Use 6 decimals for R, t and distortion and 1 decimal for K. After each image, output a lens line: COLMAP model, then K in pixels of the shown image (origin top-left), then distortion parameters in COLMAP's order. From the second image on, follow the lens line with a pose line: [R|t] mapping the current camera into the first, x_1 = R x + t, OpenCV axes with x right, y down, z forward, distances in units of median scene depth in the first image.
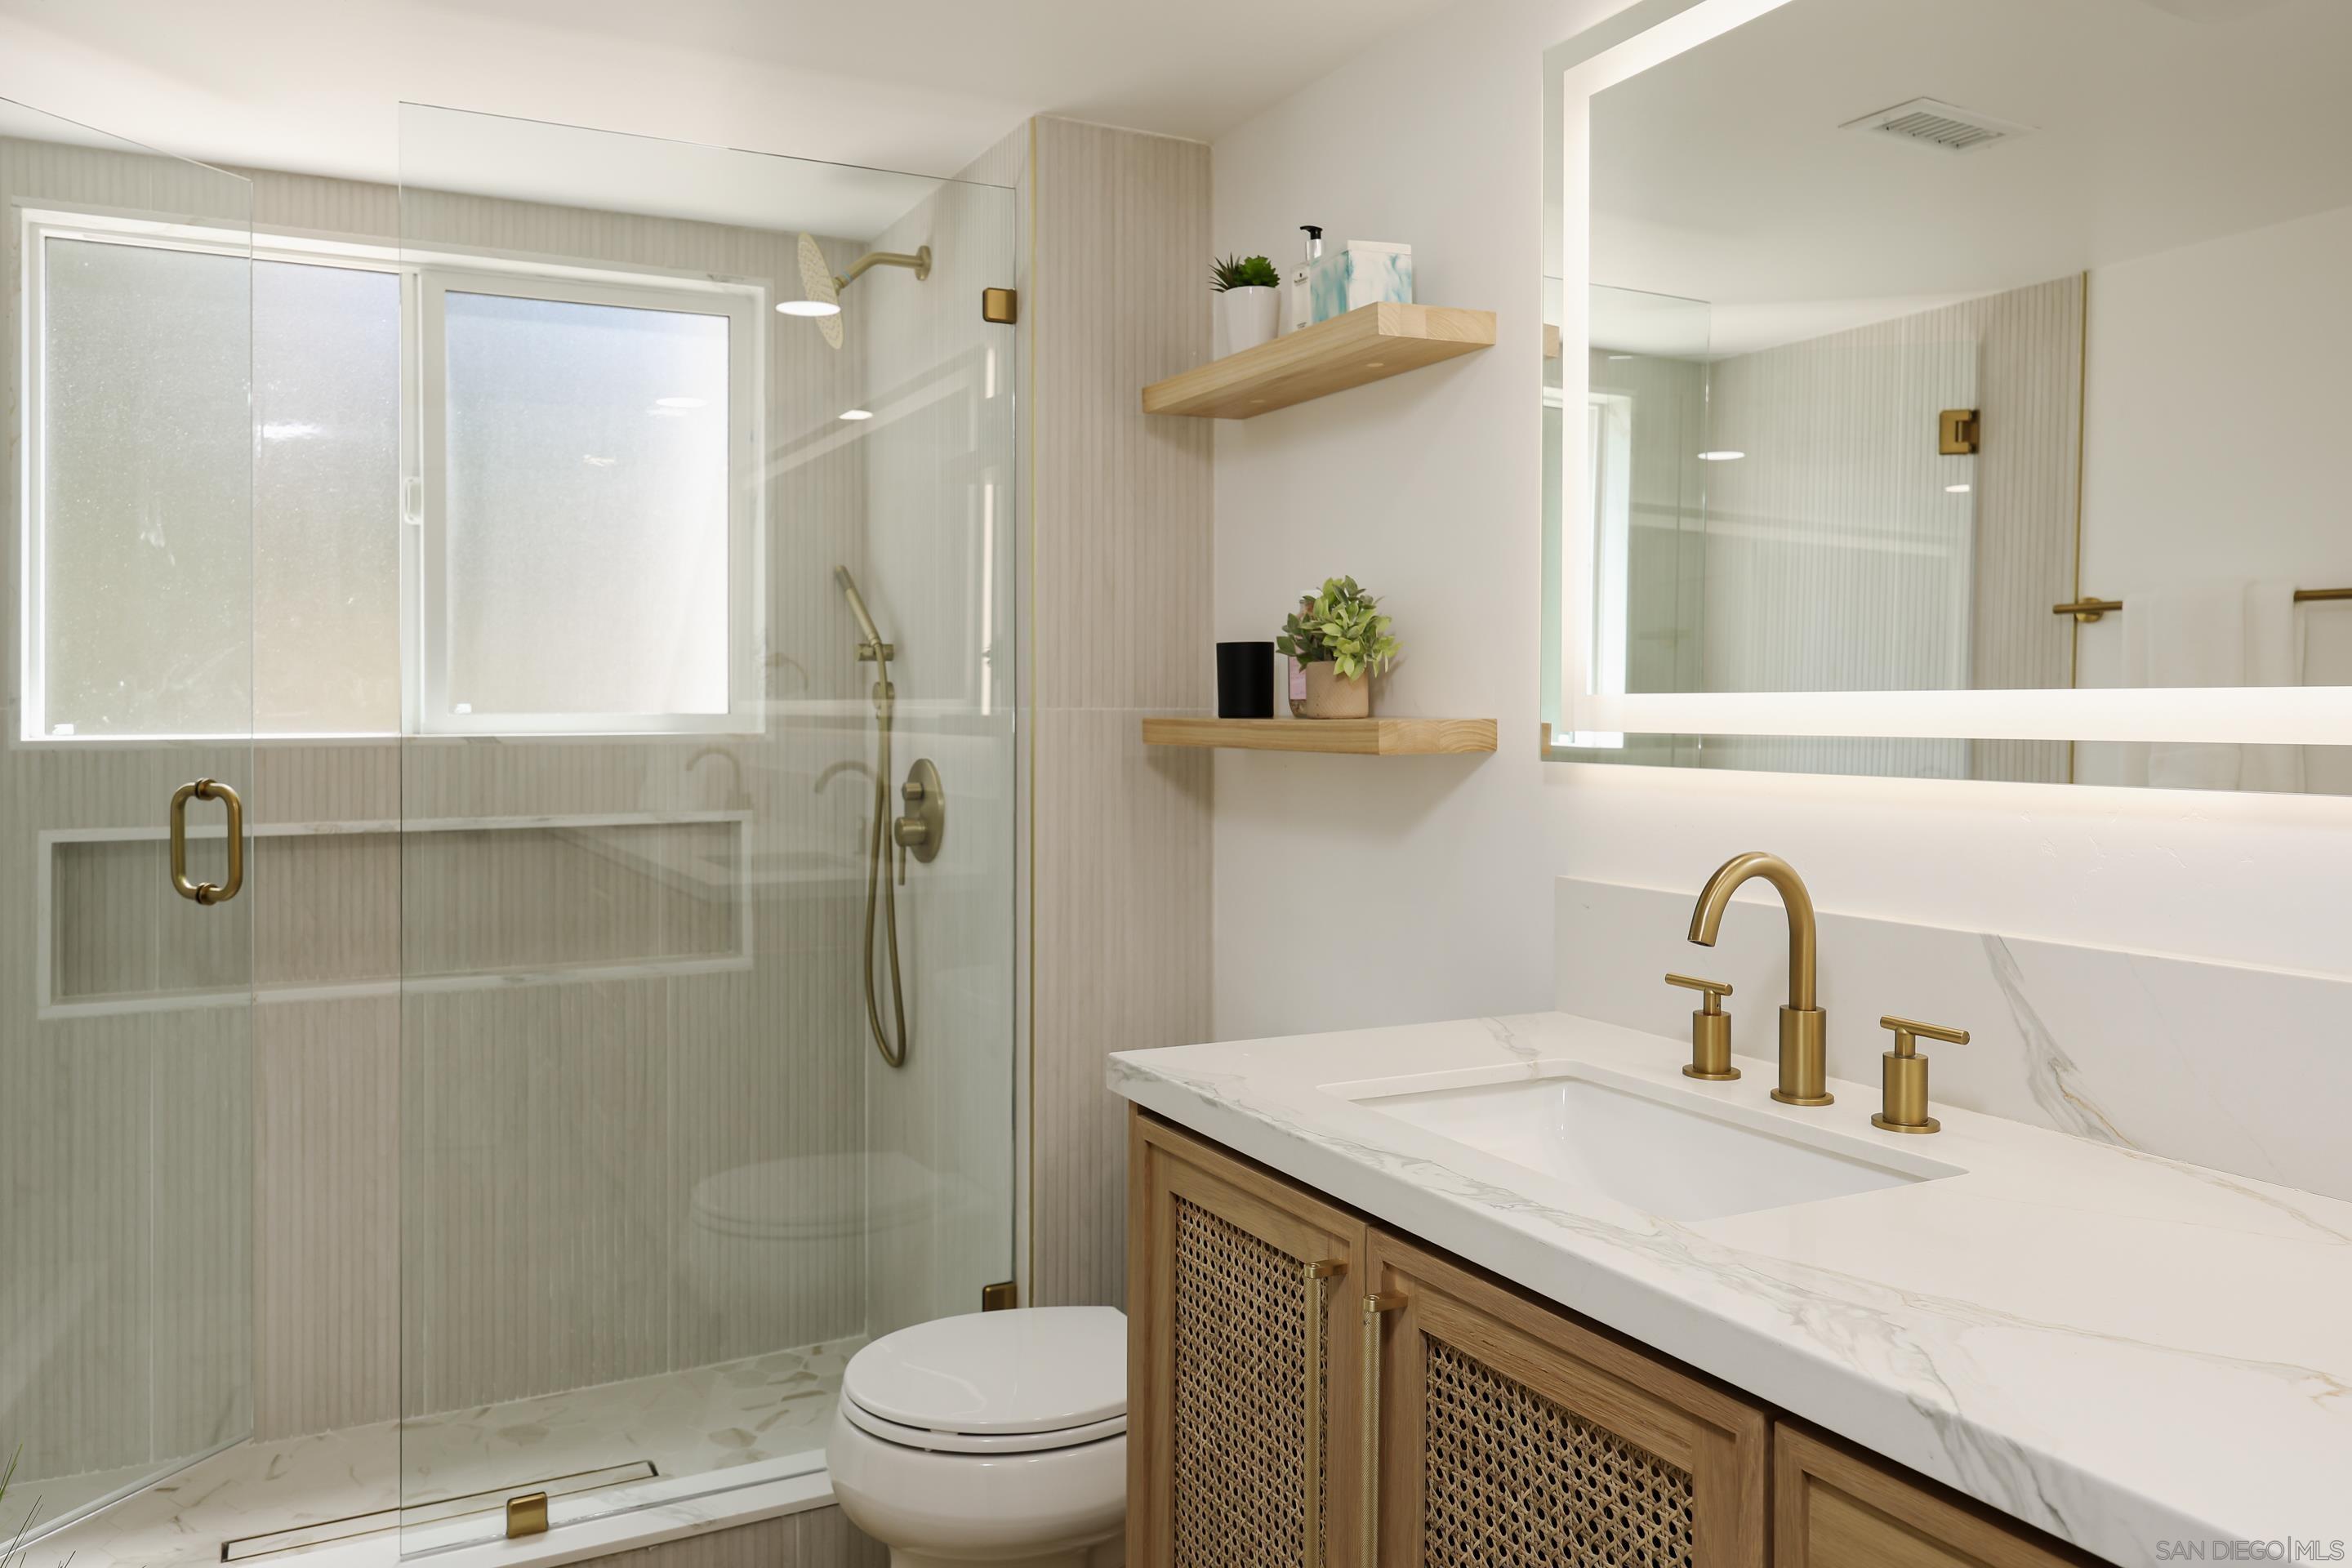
lens RADIAL K [[1698.6, 0, 1175.2], [0, 1698.6, 753.4], [0, 0, 1]] dist [-0.027619, 0.001045]
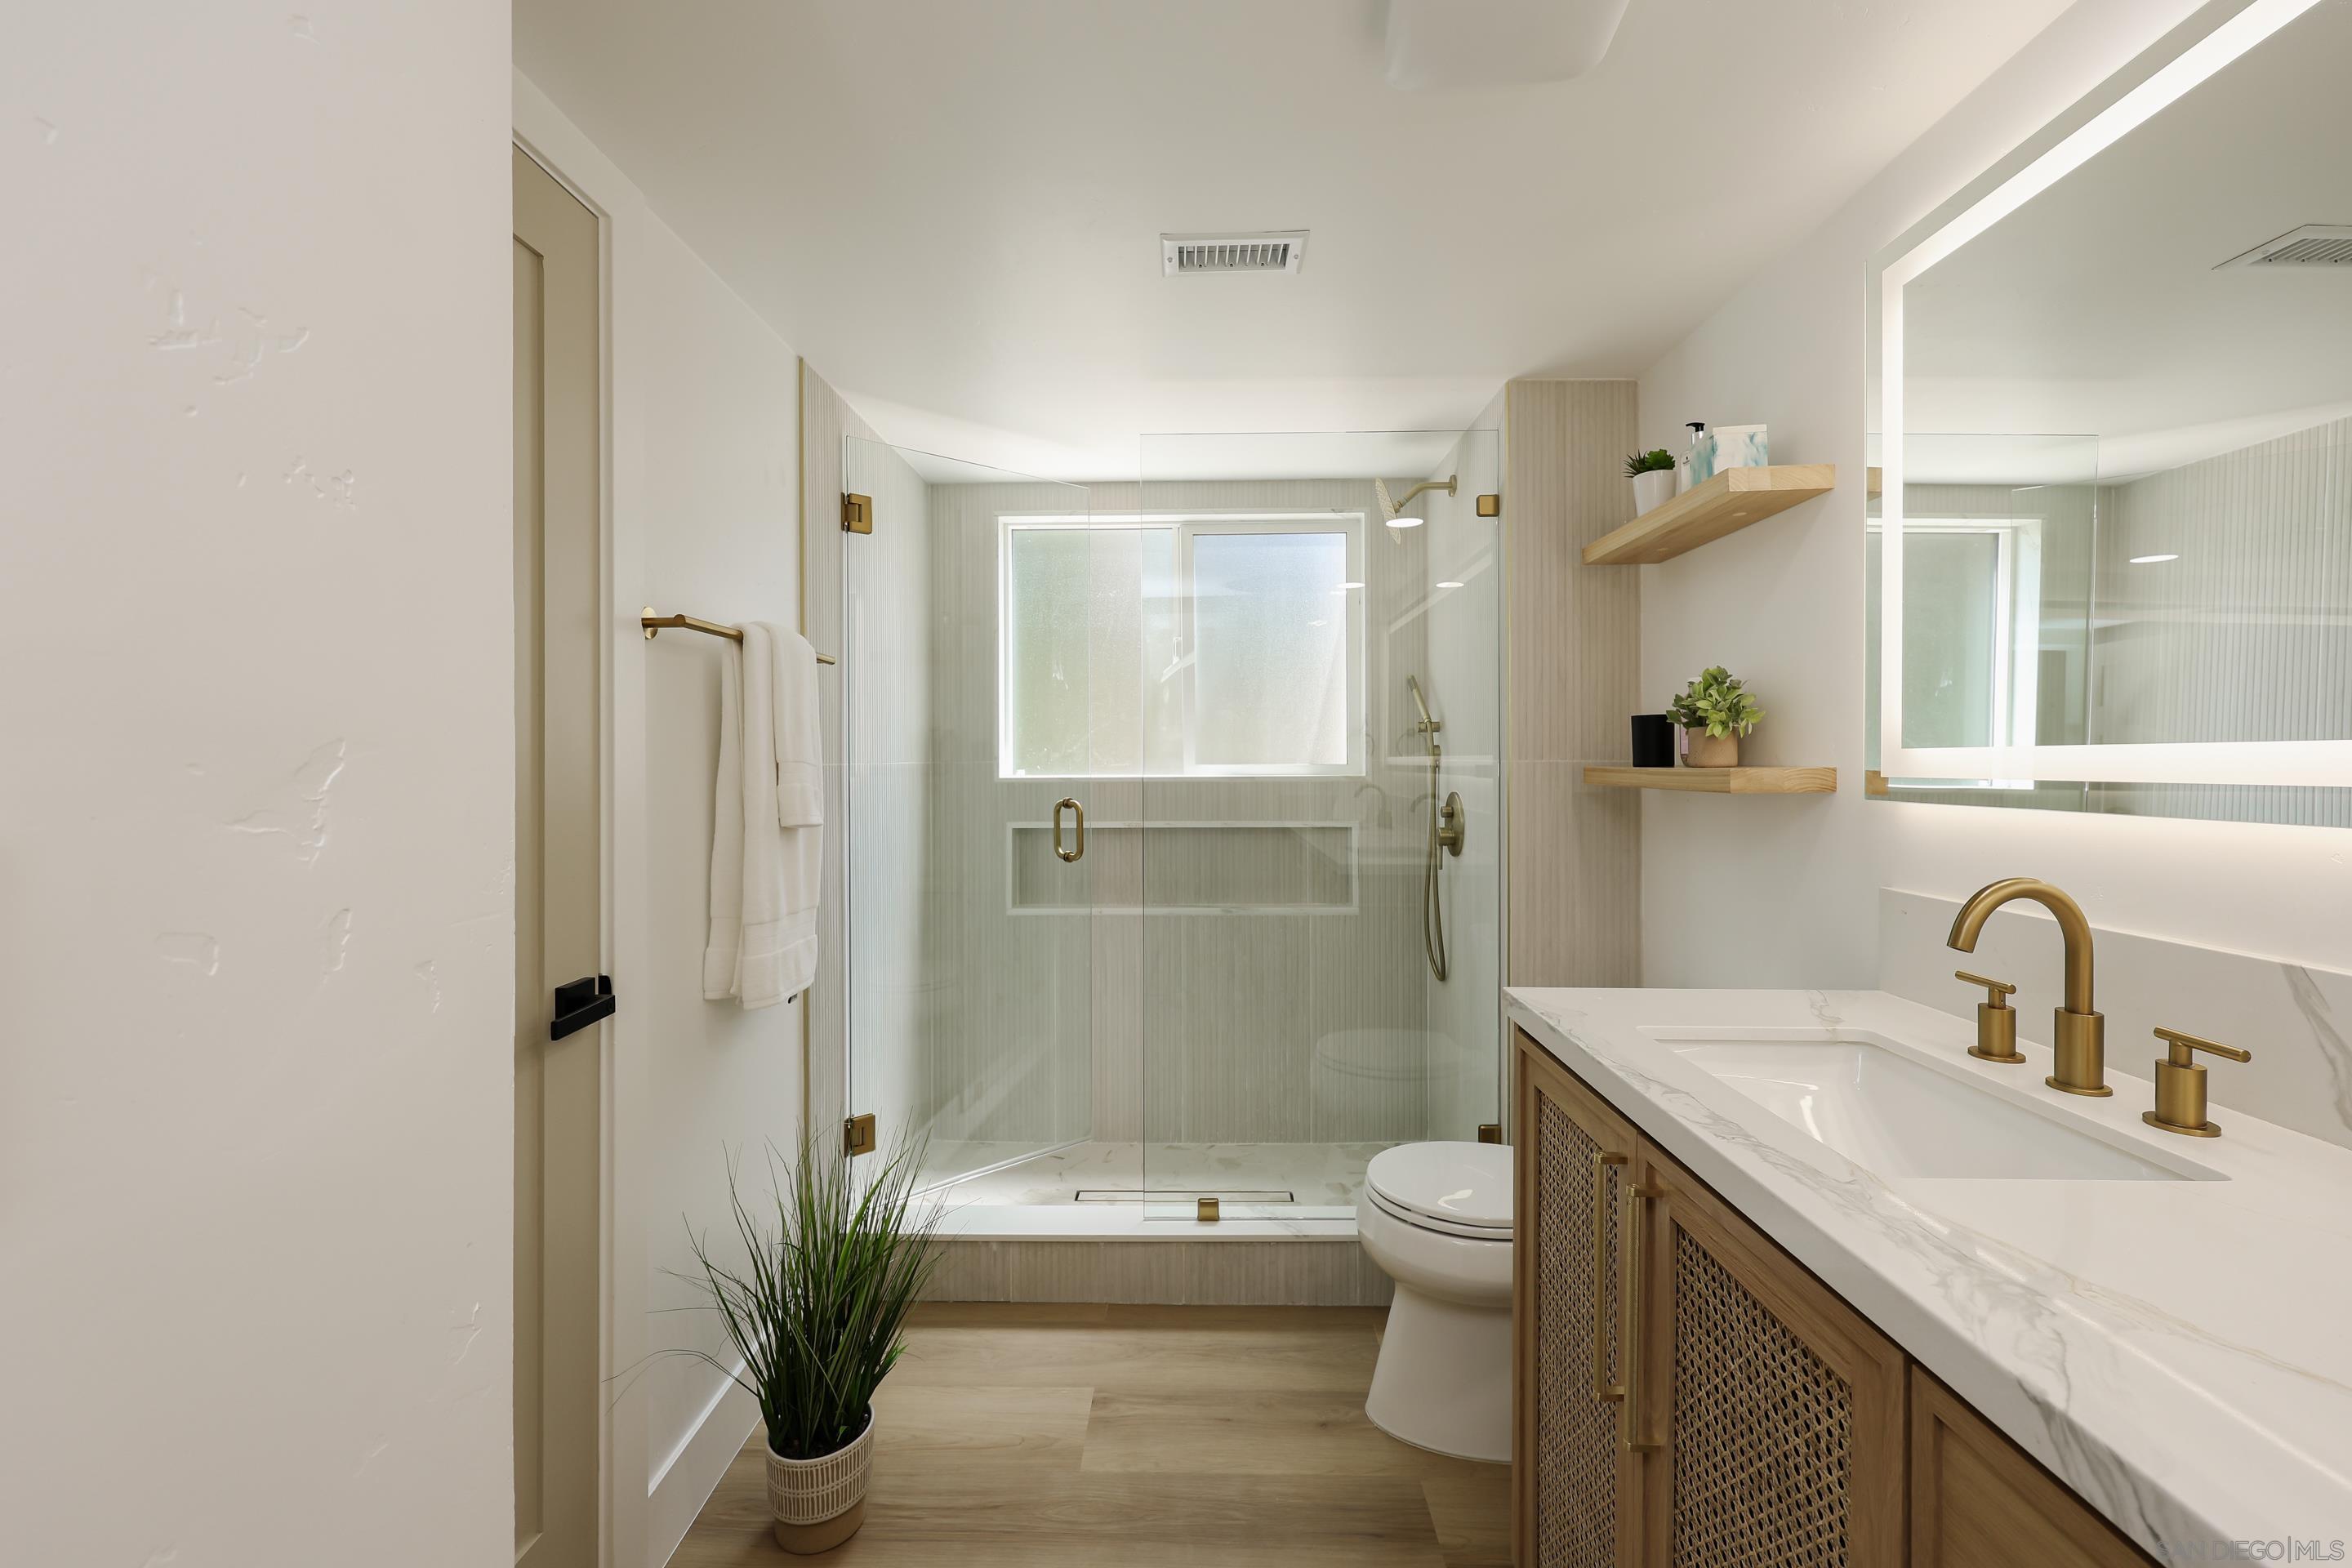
lens RADIAL K [[984.9, 0, 1176.0], [0, 984.9, 784.0], [0, 0, 1]] dist [-0.016988, 0.000144]
pose [[0.875680, 0.008795, -0.482811, 0.097197], [-0.010744, 0.999941, -0.001271, -0.000695], [0.482772, 0.006300, 0.875724, 0.067217]]
